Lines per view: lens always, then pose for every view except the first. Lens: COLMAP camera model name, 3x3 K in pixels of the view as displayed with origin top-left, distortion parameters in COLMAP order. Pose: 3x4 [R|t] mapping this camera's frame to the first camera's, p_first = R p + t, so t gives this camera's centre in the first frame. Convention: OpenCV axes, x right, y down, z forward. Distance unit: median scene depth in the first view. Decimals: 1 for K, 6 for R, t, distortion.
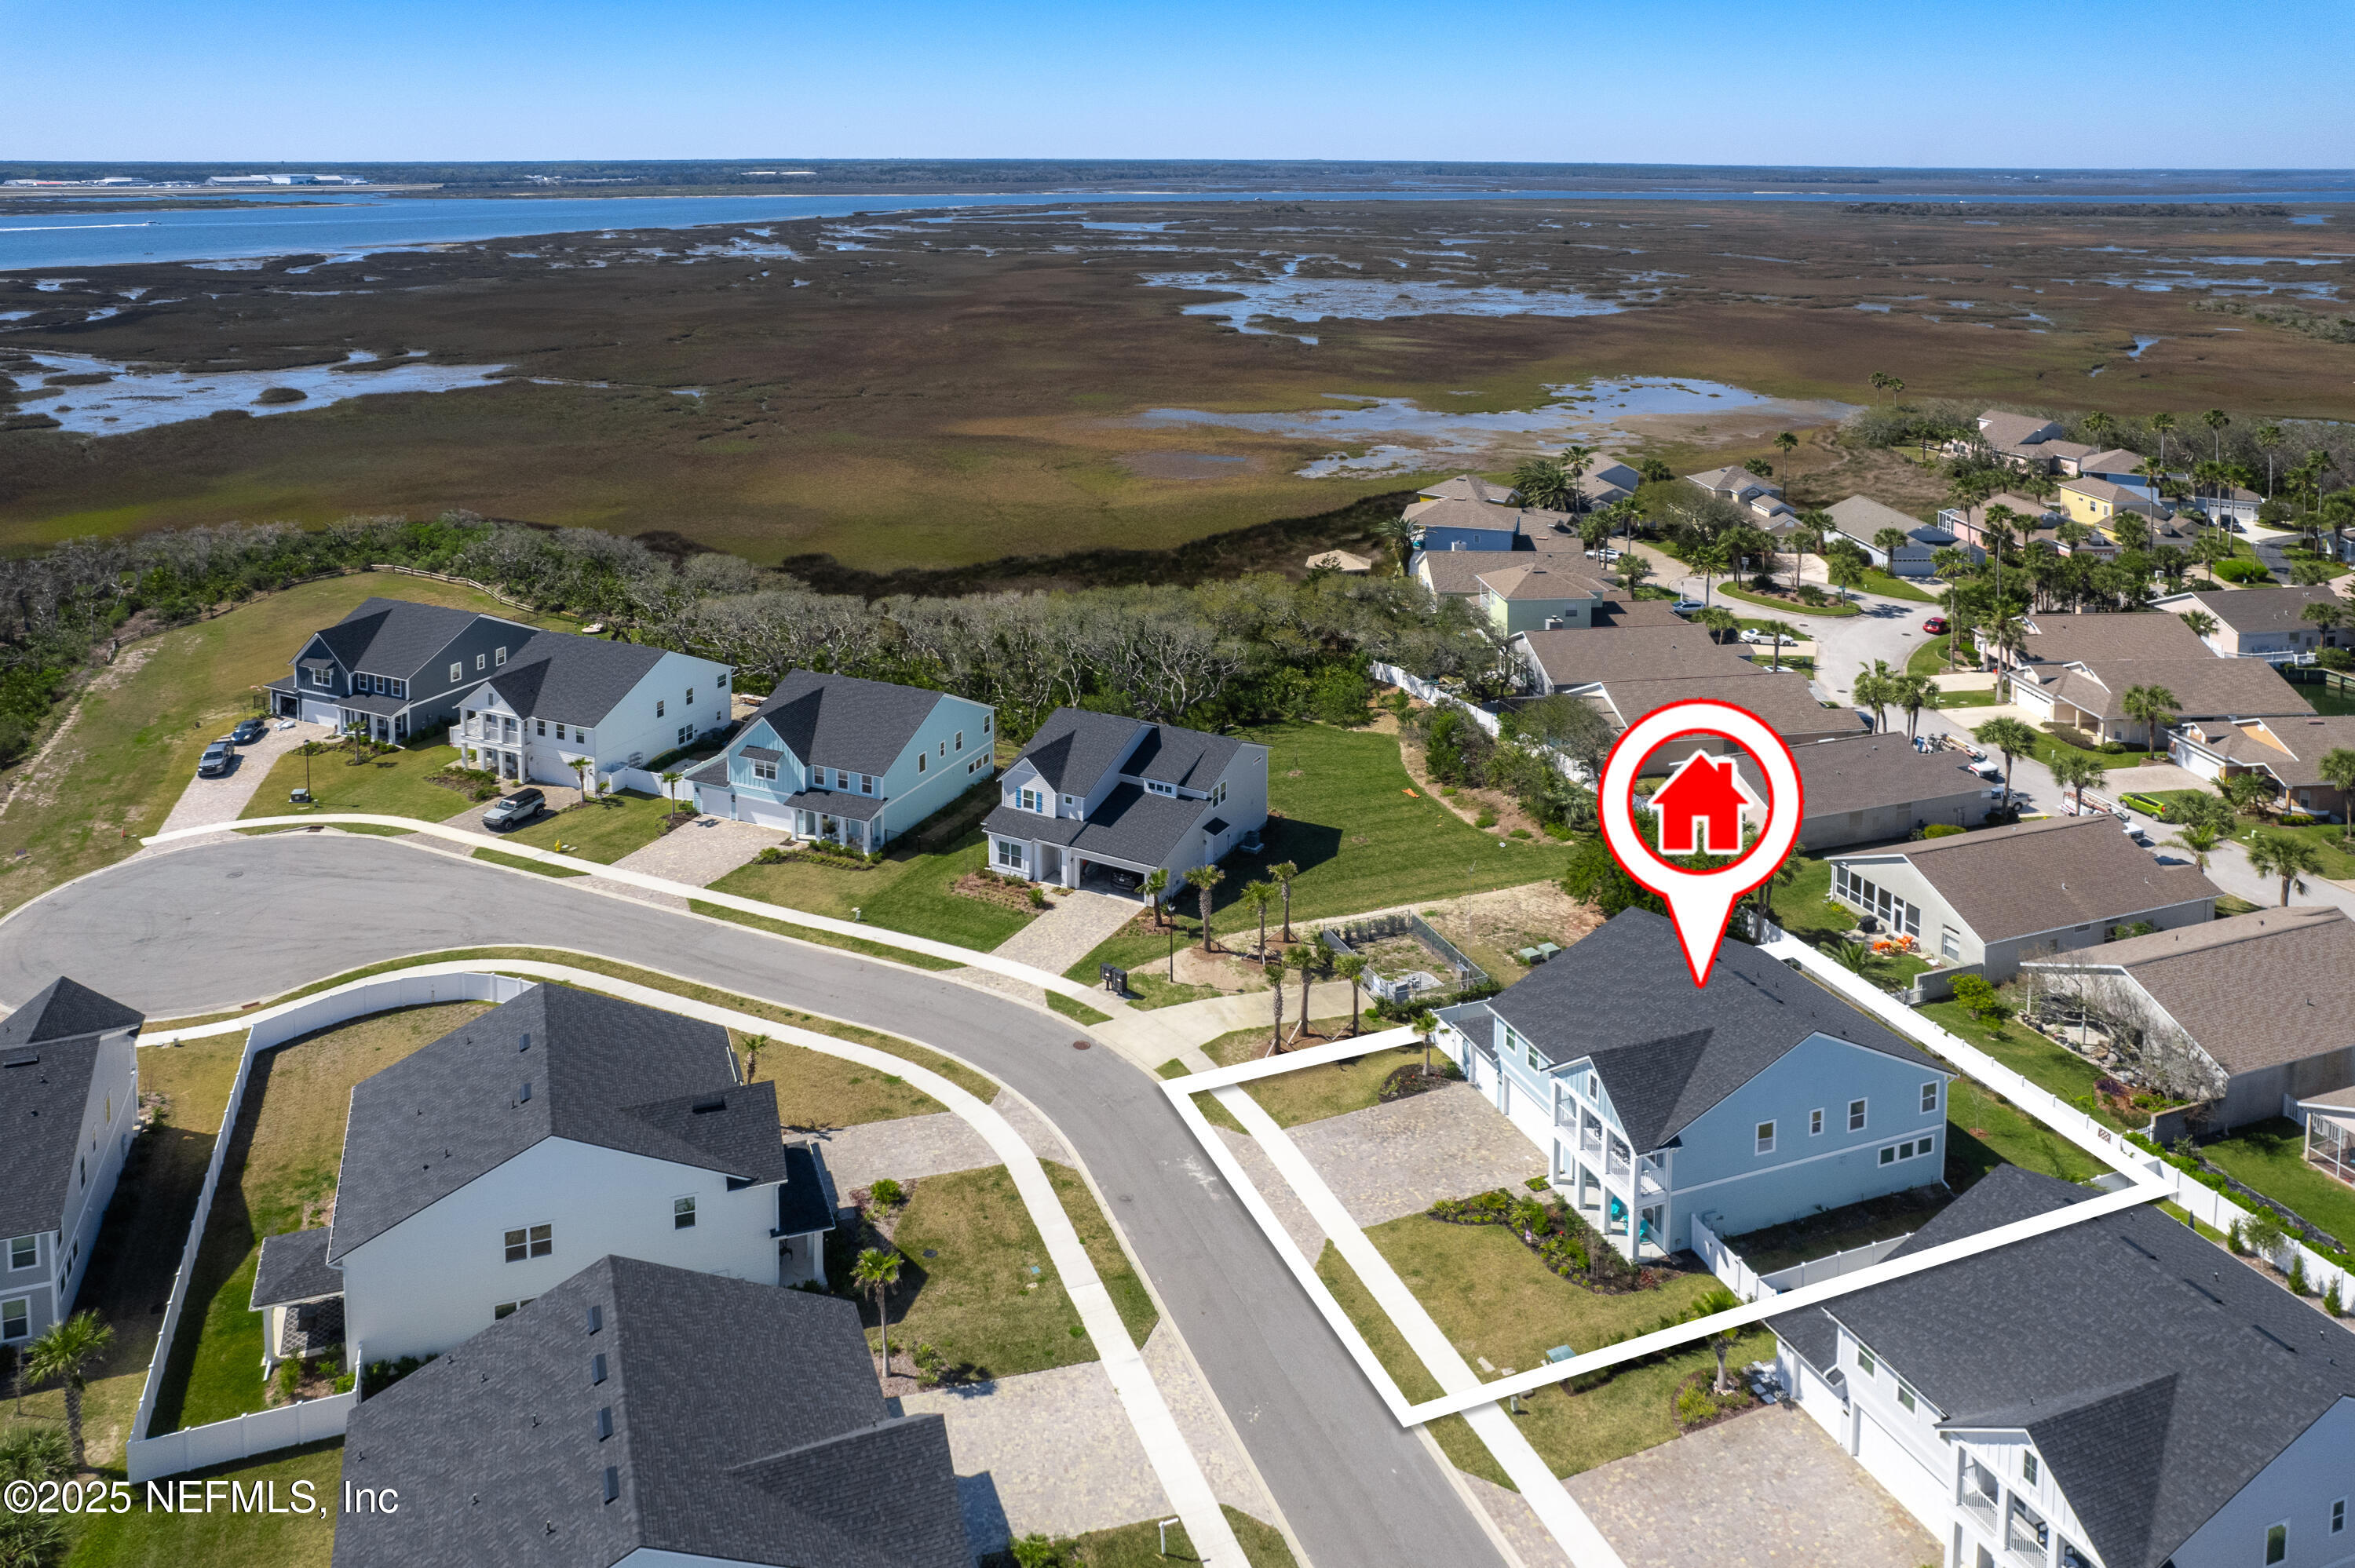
lens RADIAL K [[1502.8, 0, 1173.7], [0, 1502.8, 821.7], [0, 0, 1]] dist [-0.054745, 0.034363]
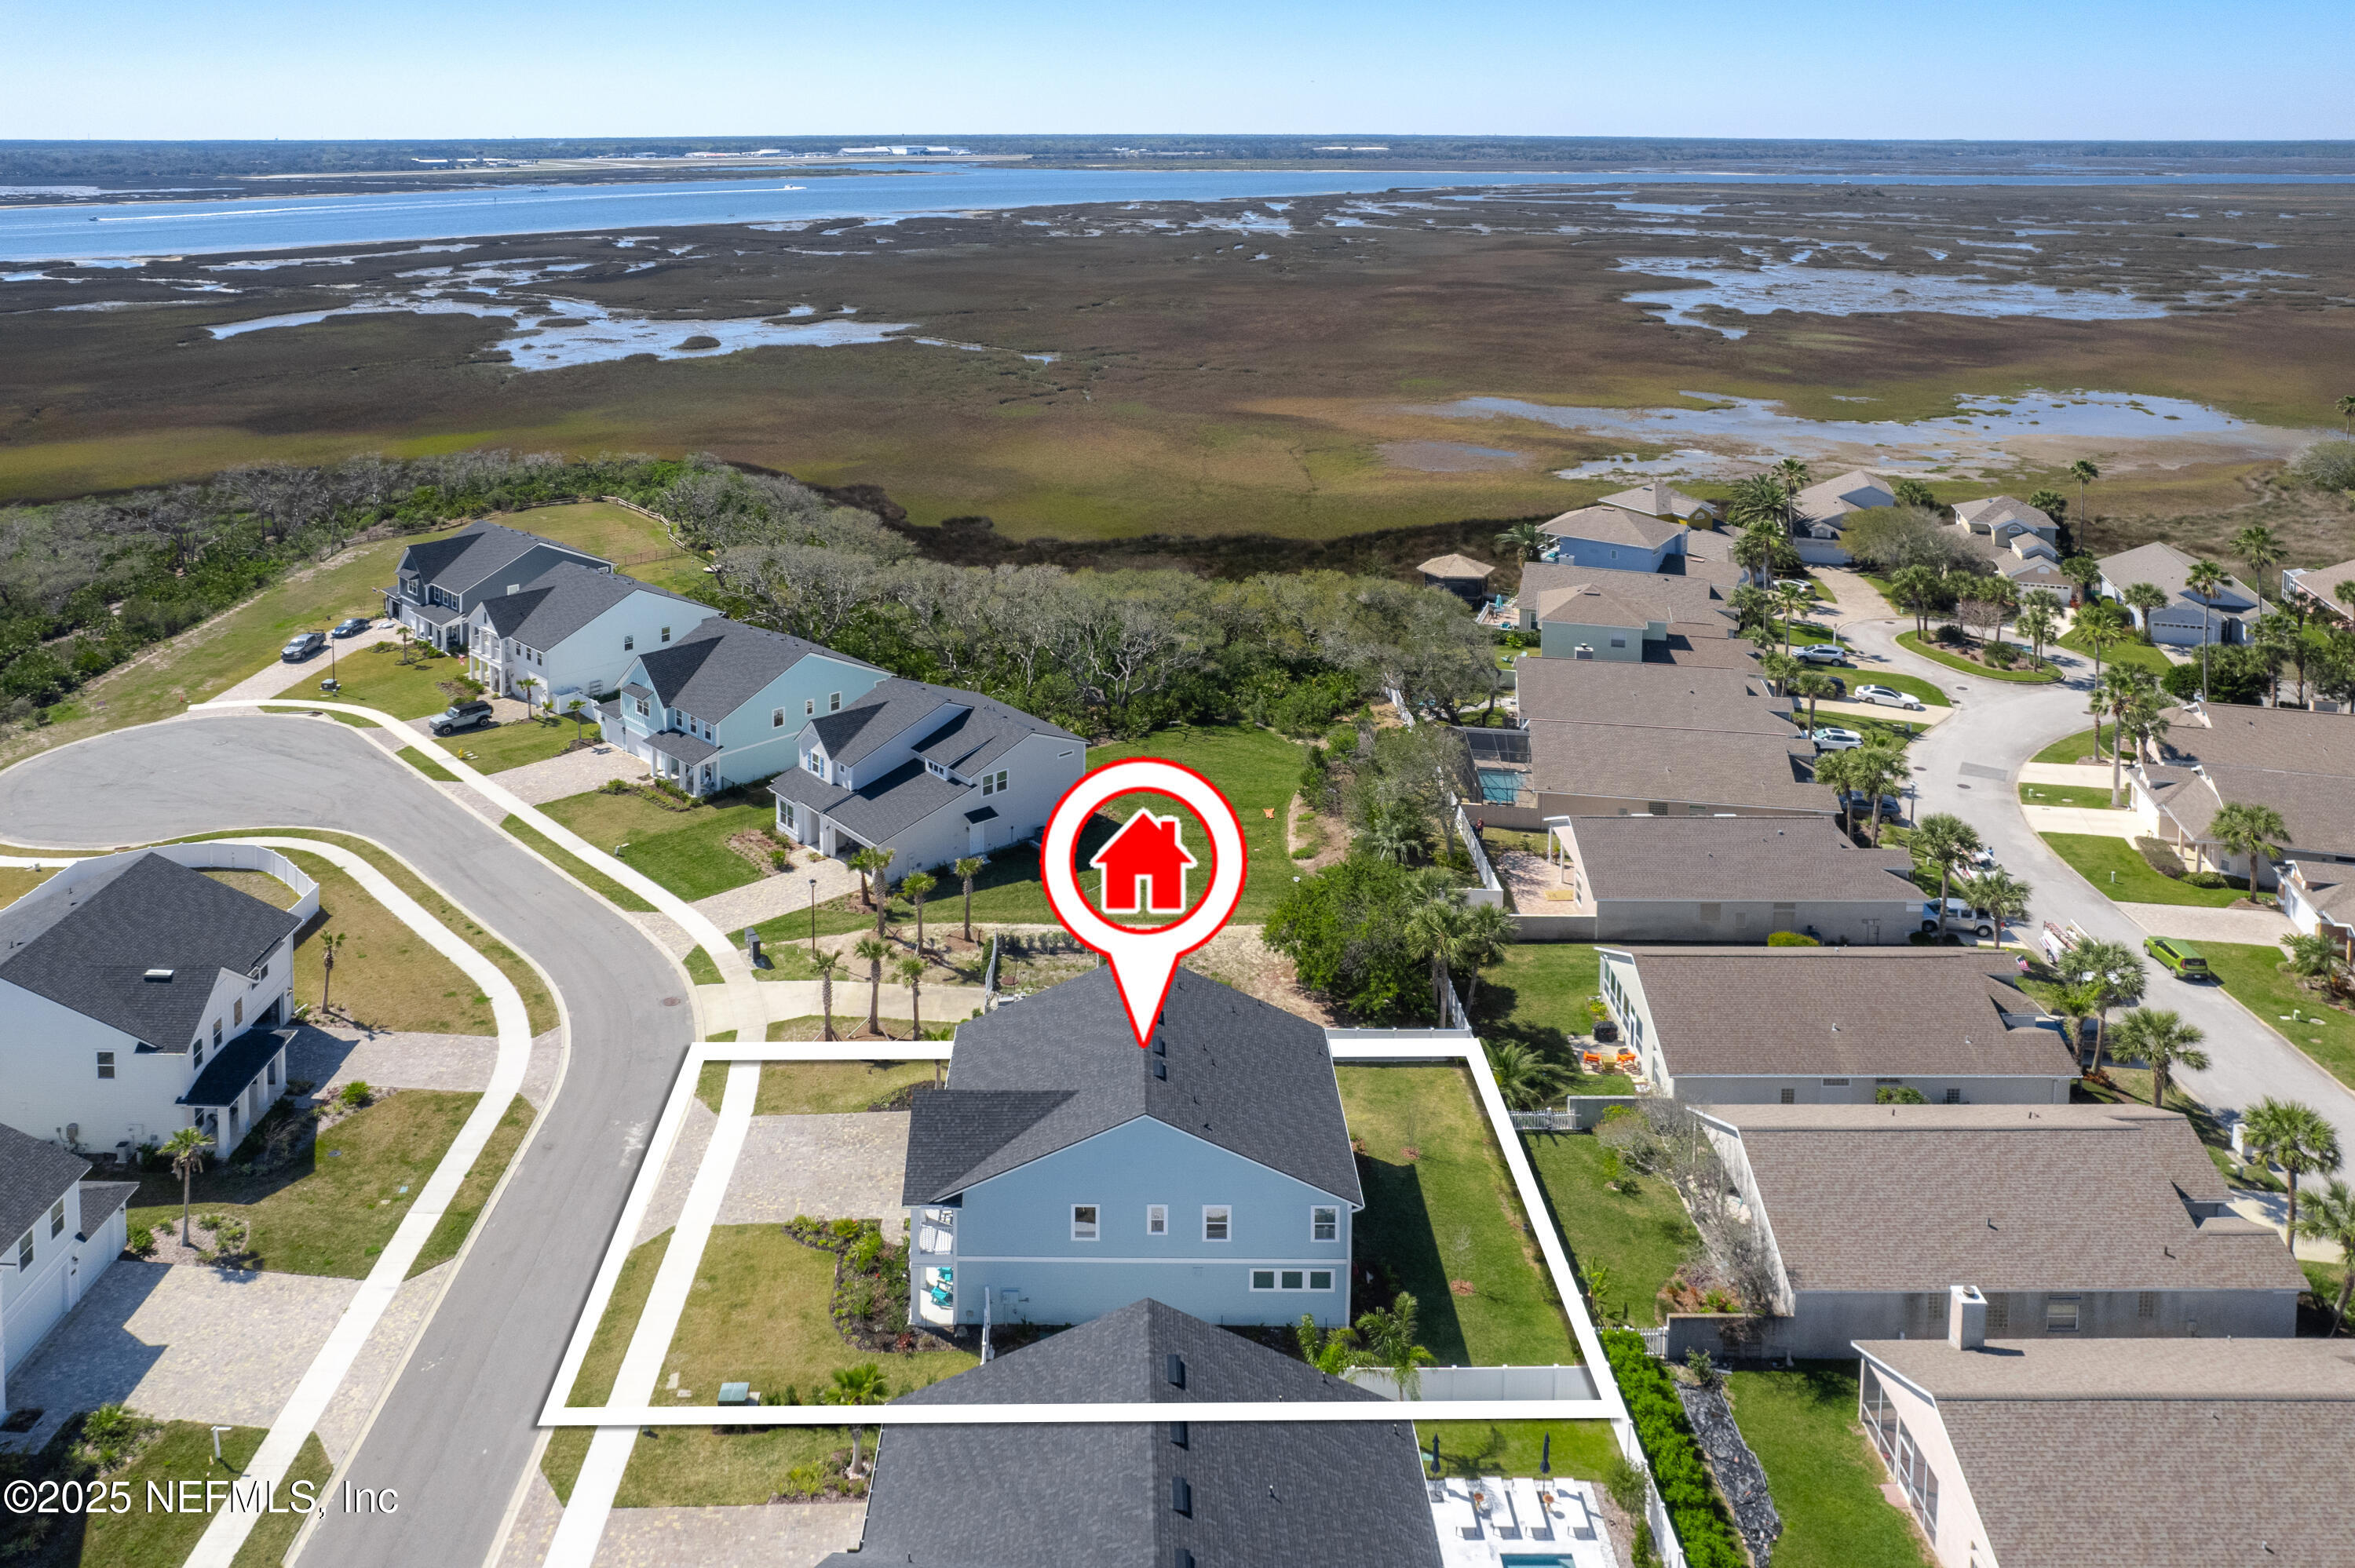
lens RADIAL K [[1540.4, 0, 1177.5], [0, 1540.4, 784.0], [0, 0, 1]] dist [-0.034073, 0.001717]
pose [[0.941278, 0.128330, -0.312293, 0.386520], [-0.133998, 0.990976, 0.003338, -0.031387], [0.309904, 0.038705, 0.949980, 0.077042]]
